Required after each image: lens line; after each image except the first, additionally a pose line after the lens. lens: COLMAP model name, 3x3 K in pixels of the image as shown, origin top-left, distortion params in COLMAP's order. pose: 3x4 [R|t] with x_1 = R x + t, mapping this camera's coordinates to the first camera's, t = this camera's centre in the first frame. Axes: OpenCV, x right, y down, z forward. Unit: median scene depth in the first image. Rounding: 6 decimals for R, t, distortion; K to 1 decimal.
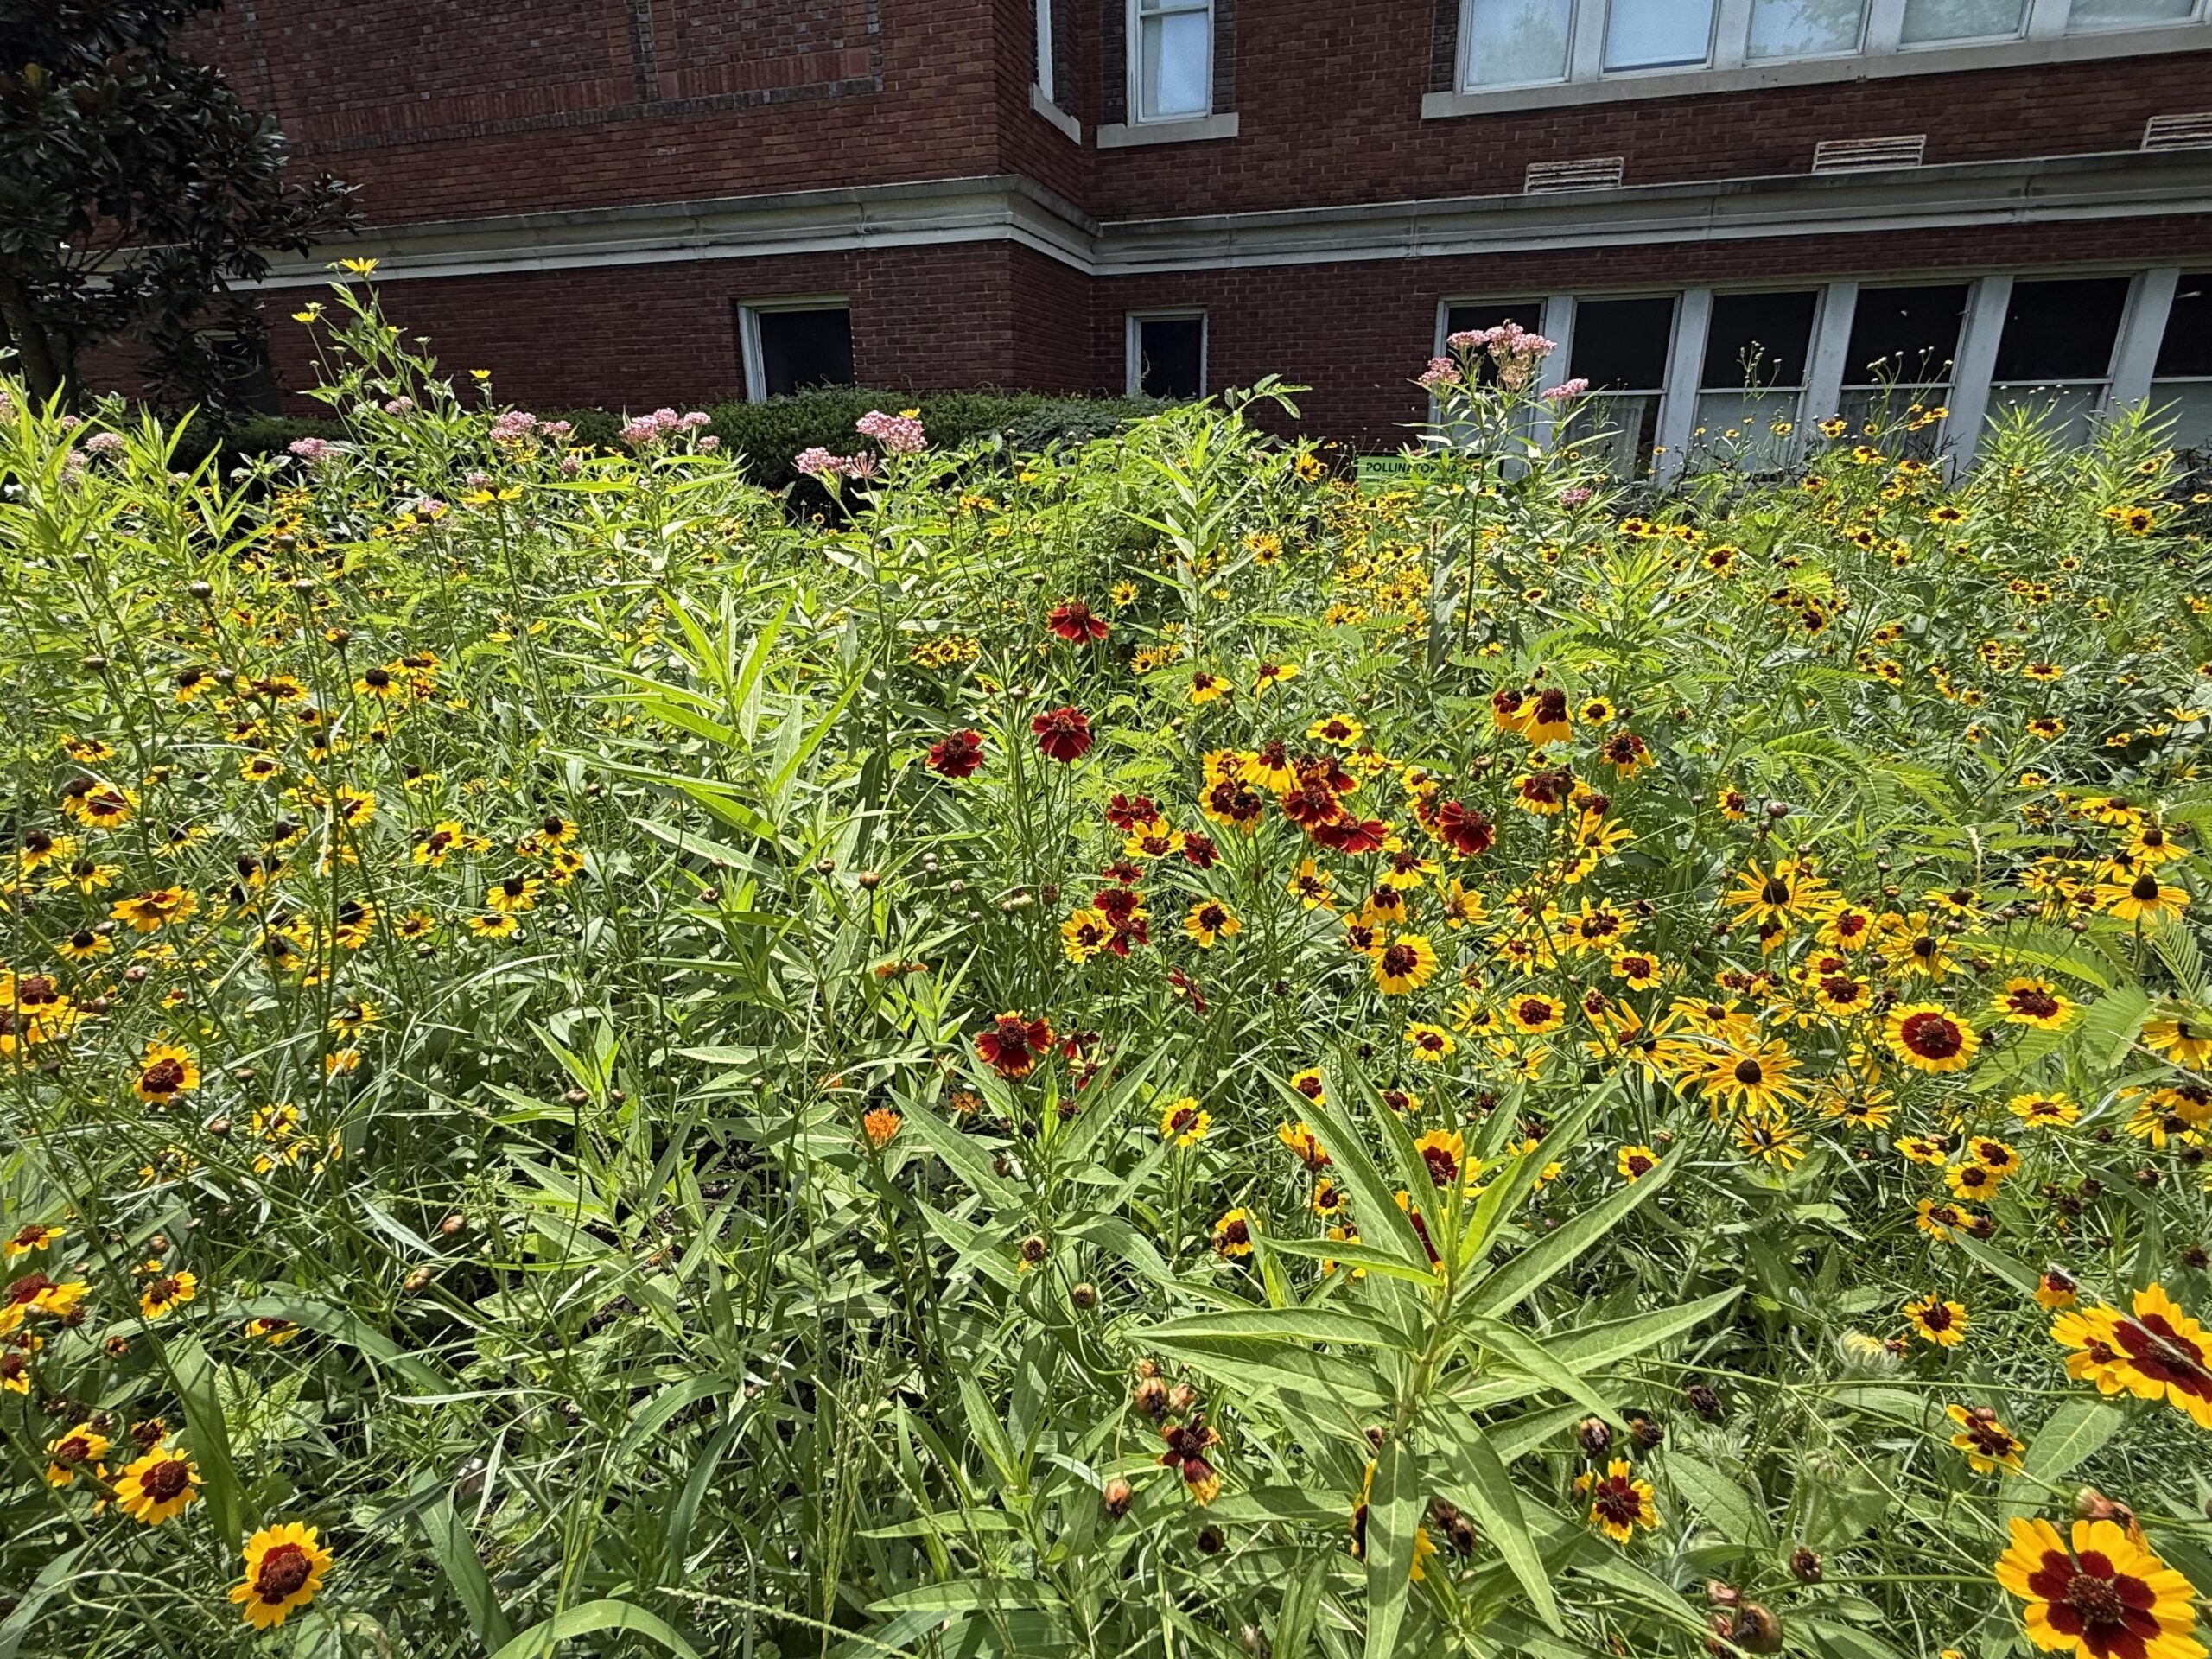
lens RADIAL K [[1097.0, 0, 1106.0], [0, 1097.0, 829.5], [0, 0, 1]] dist [-0.014997, 0.000188]
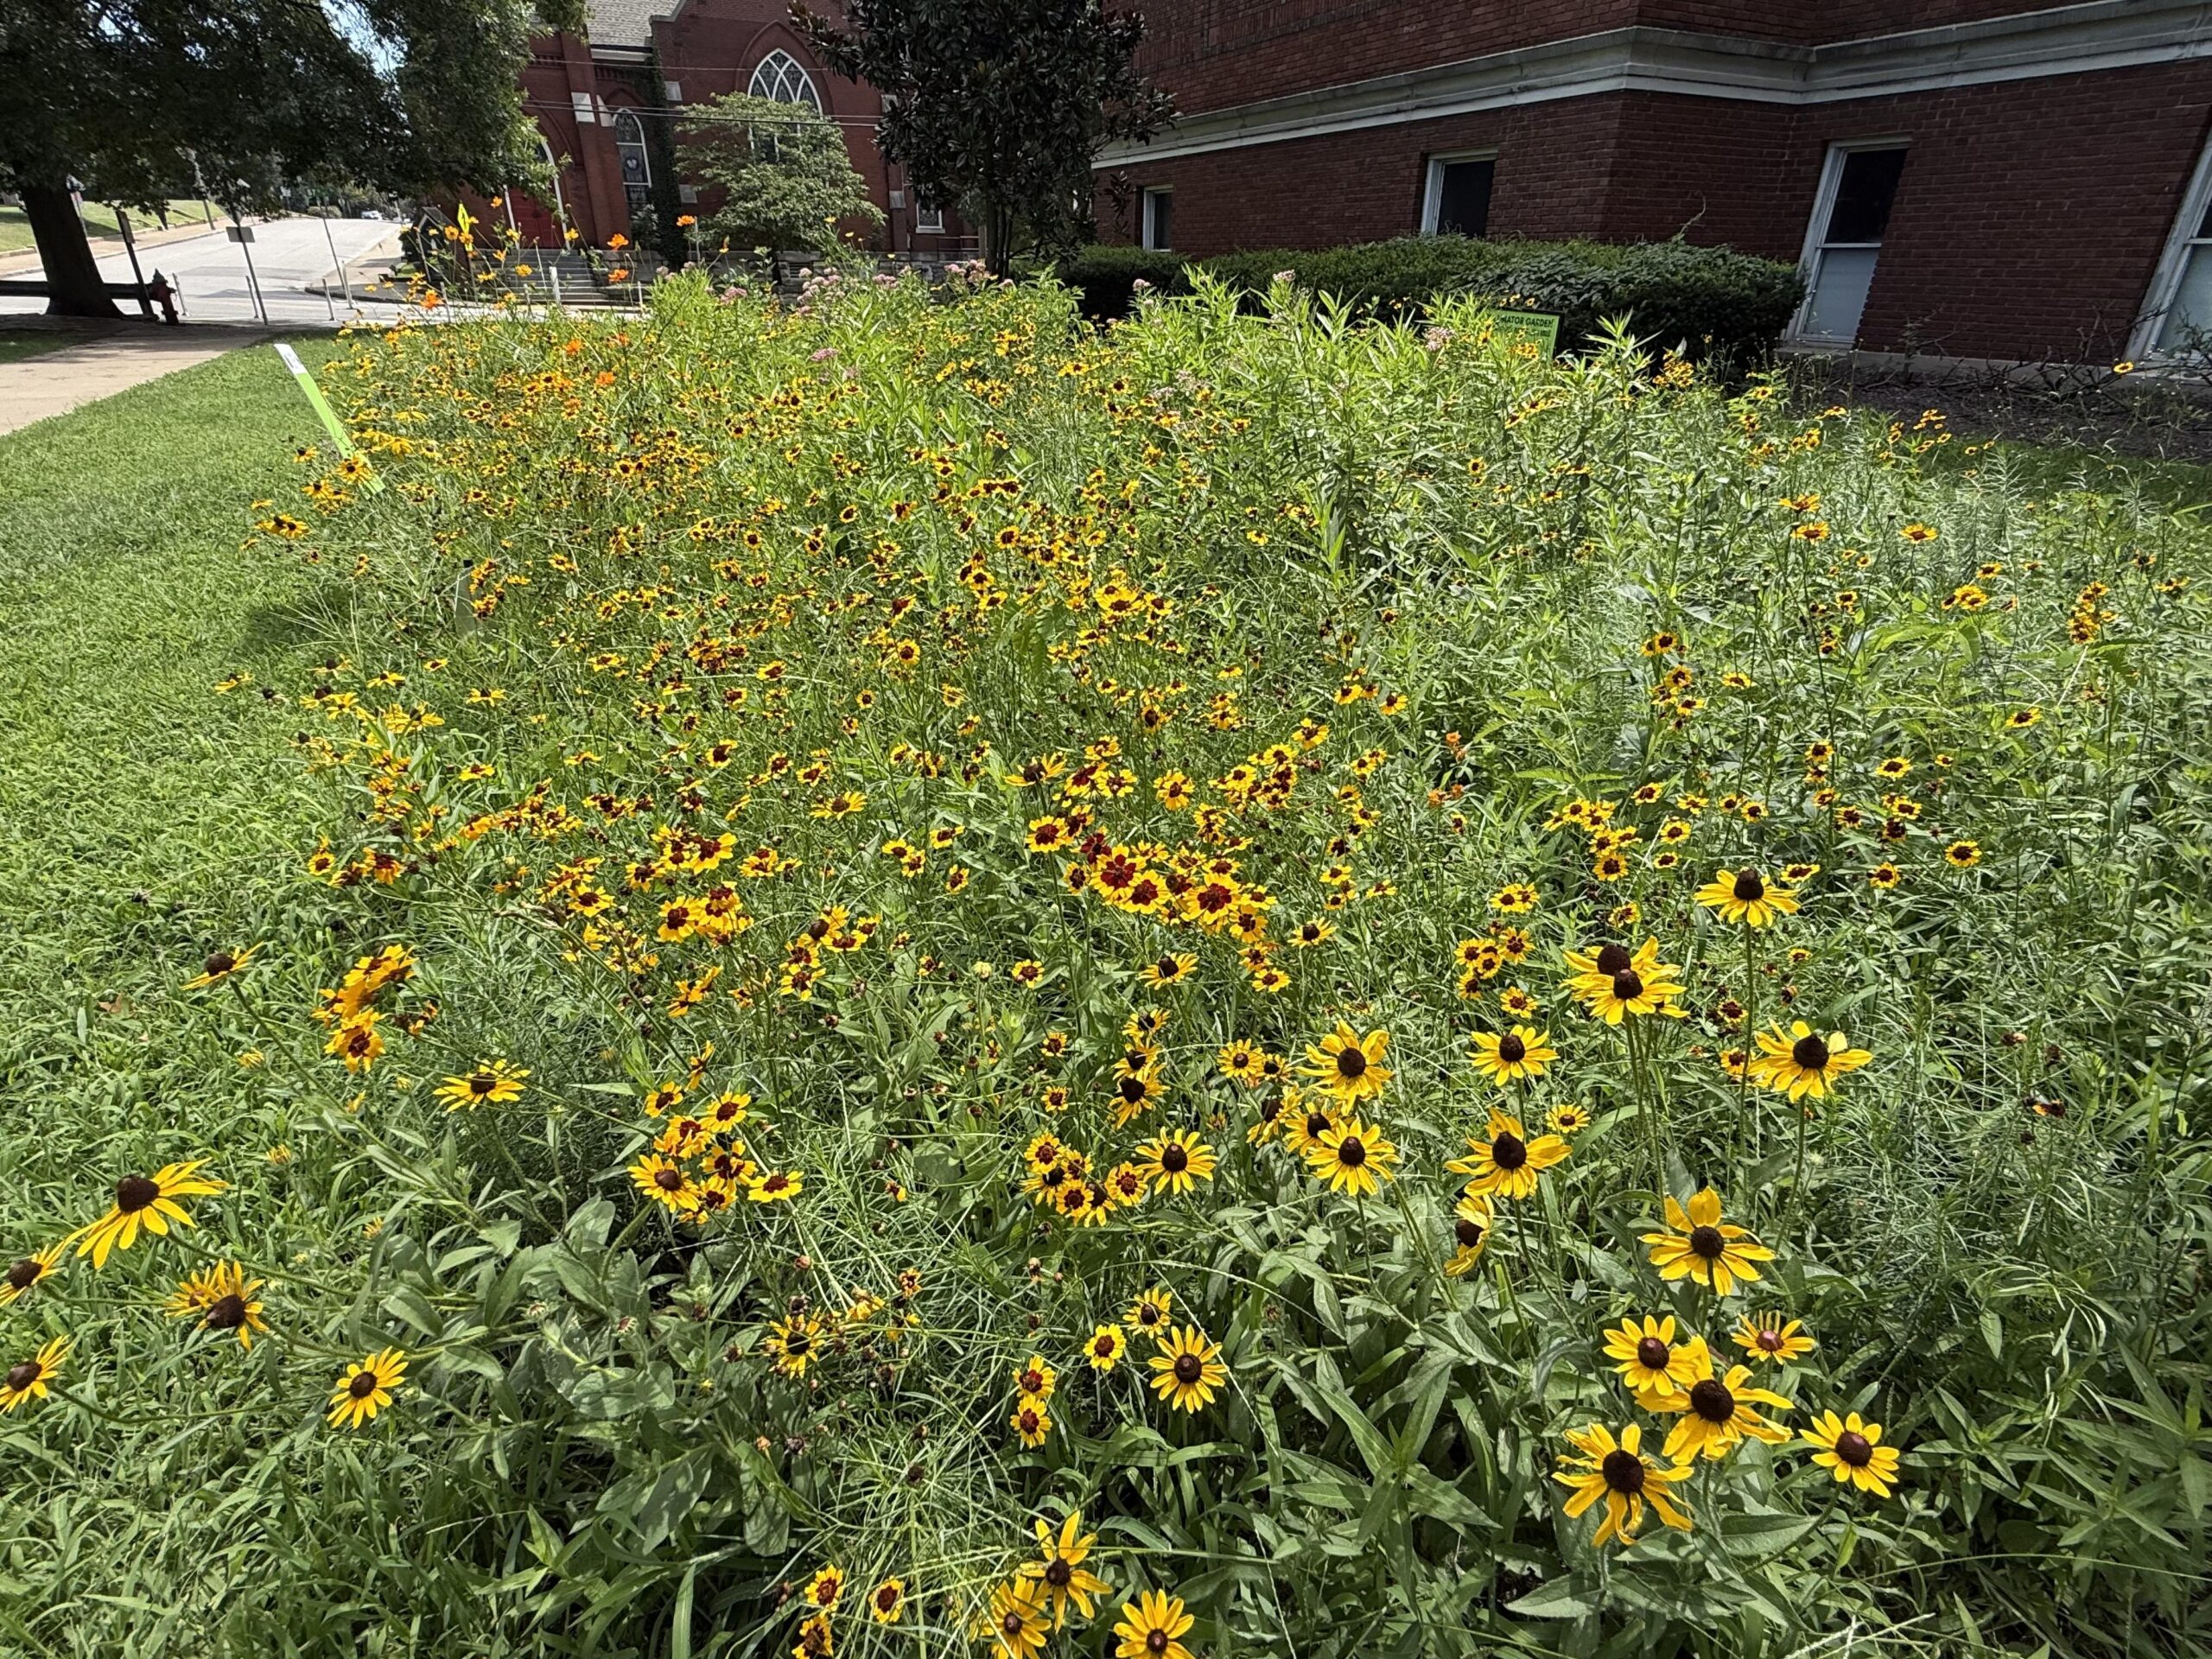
lens RADIAL K [[1097.0, 0, 1106.0], [0, 1097.0, 829.5], [0, 0, 1]] dist [-0.014997, 0.000188]
pose [[0.671871, 0.349490, -0.653028, 0.492865], [-0.258635, 0.936878, 0.235303, 0.028068], [0.694044, 0.010803, 0.719852, -0.120393]]
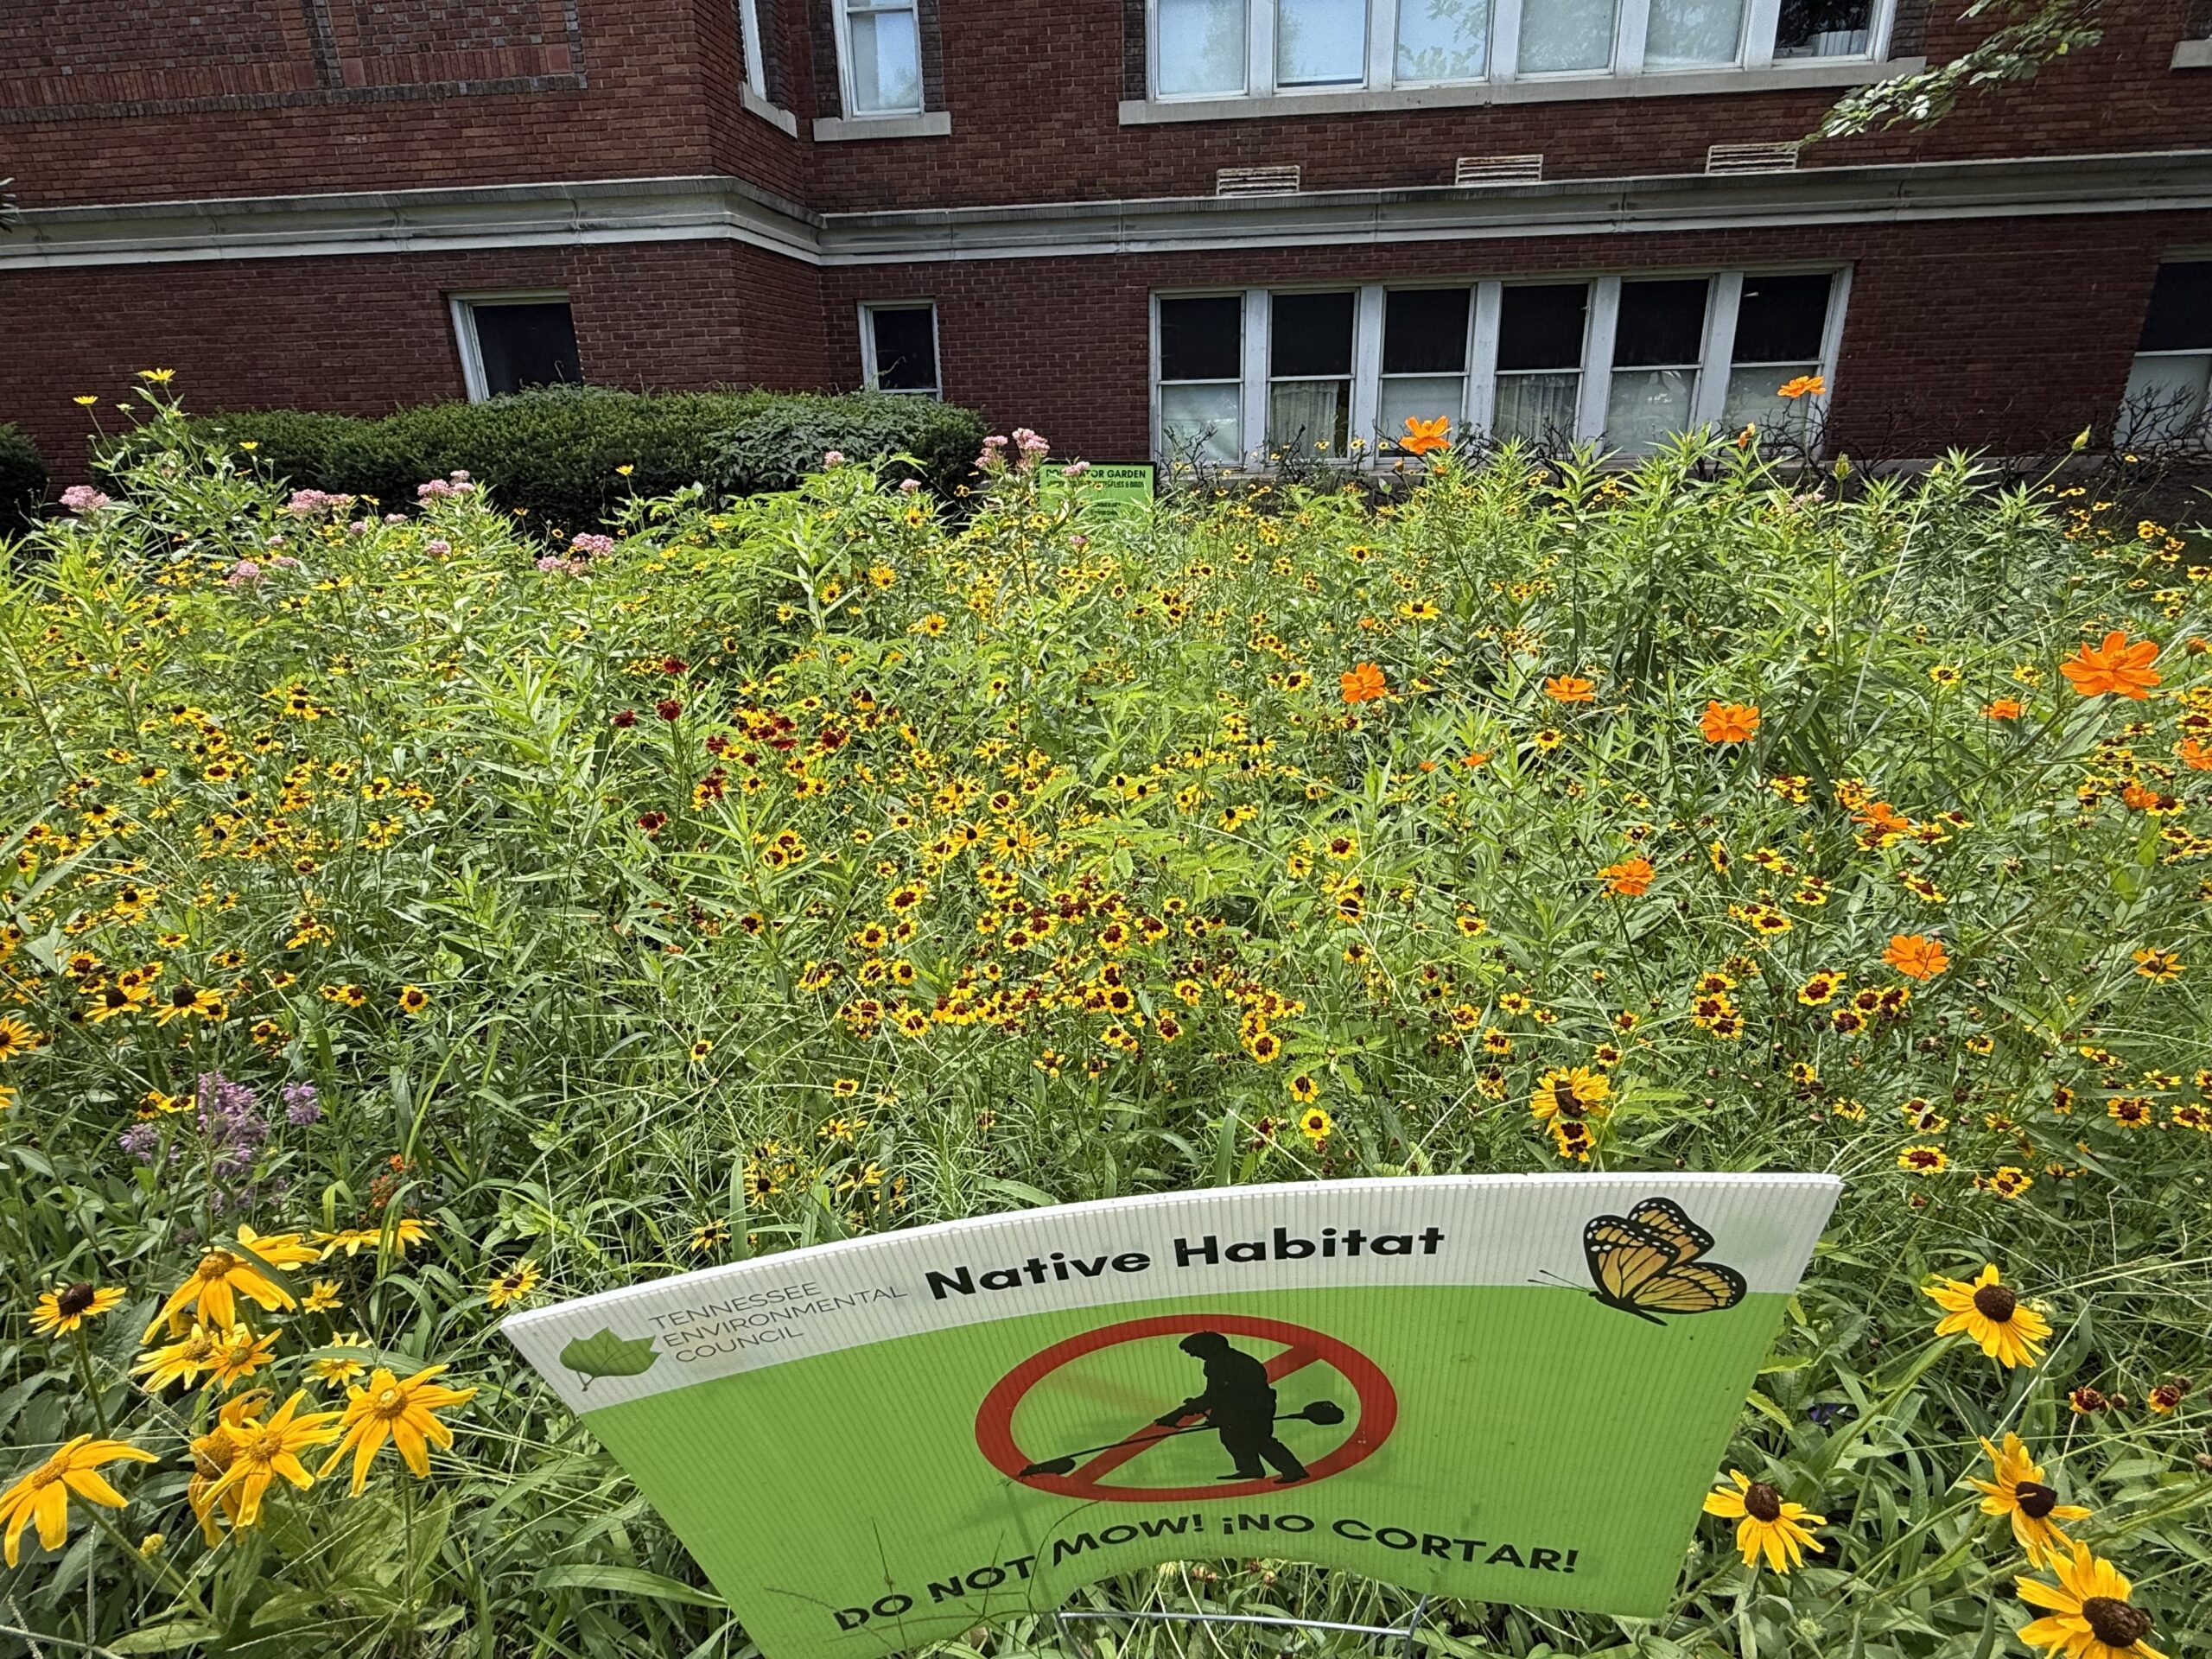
lens RADIAL K [[1130.1, 0, 1106.0], [0, 1130.1, 829.5], [0, 0, 1]] dist [-0.015752, 0.000358]
pose [[0.981317, -0.078166, 0.175806, 0.027766], [0.074628, 0.996855, 0.026656, 0.011438], [-0.177337, -0.013038, 0.984064, -0.102045]]
